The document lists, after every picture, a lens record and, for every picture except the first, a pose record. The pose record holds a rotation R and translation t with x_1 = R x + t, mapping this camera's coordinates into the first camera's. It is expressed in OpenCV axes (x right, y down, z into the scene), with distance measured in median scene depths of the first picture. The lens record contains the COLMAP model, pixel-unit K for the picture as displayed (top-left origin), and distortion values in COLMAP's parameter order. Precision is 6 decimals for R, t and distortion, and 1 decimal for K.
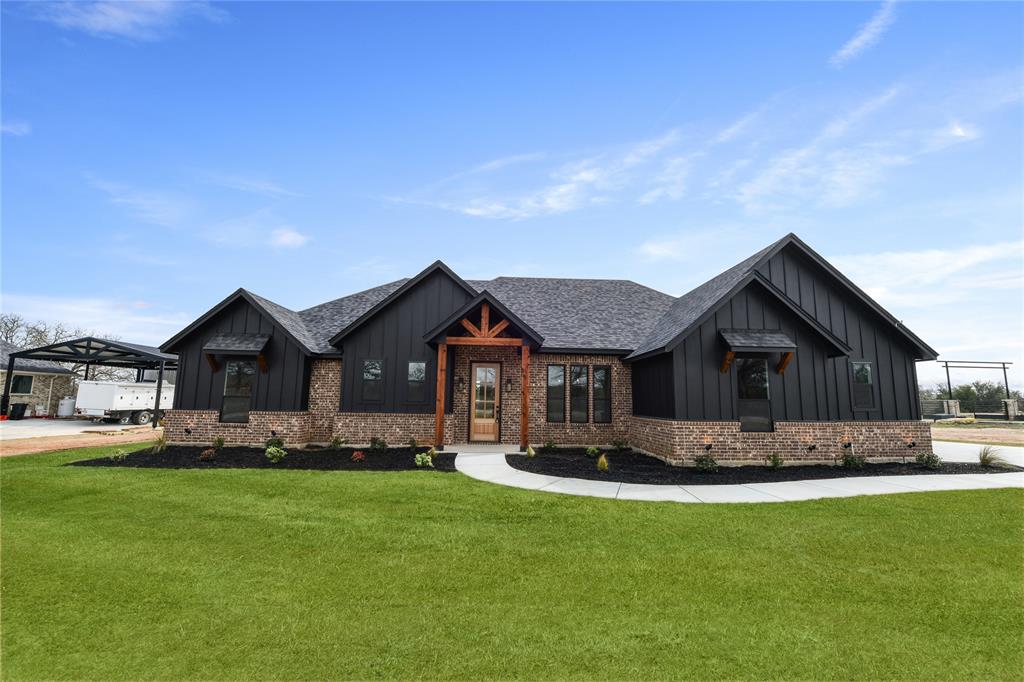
lens RADIAL K [[418.1, 0, 518.9], [0, 418.1, 334.2], [0, 0, 1]] dist [-0.020247, -0.000320]
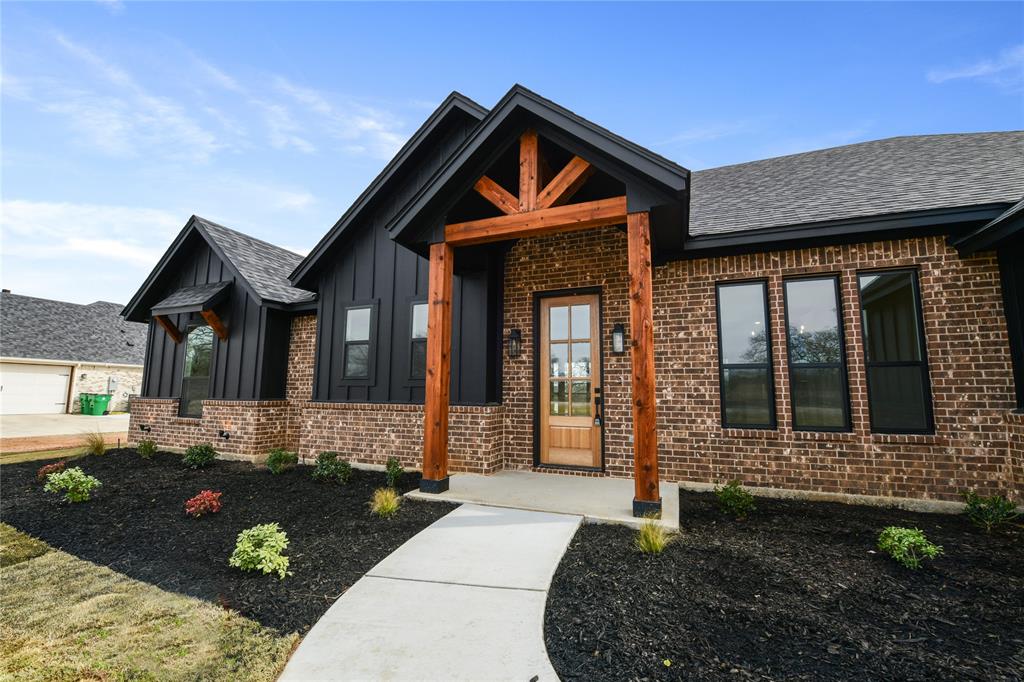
lens RADIAL K [[418.1, 0, 515.0], [0, 418.1, 342.0], [0, 0, 1]] dist [-0.020247, -0.000320]
pose [[0.907430, -0.059871, -0.415915, 0.058452], [0.069889, 0.997515, 0.008889, 0.117208], [0.414349, -0.037134, 0.909360, 0.584609]]
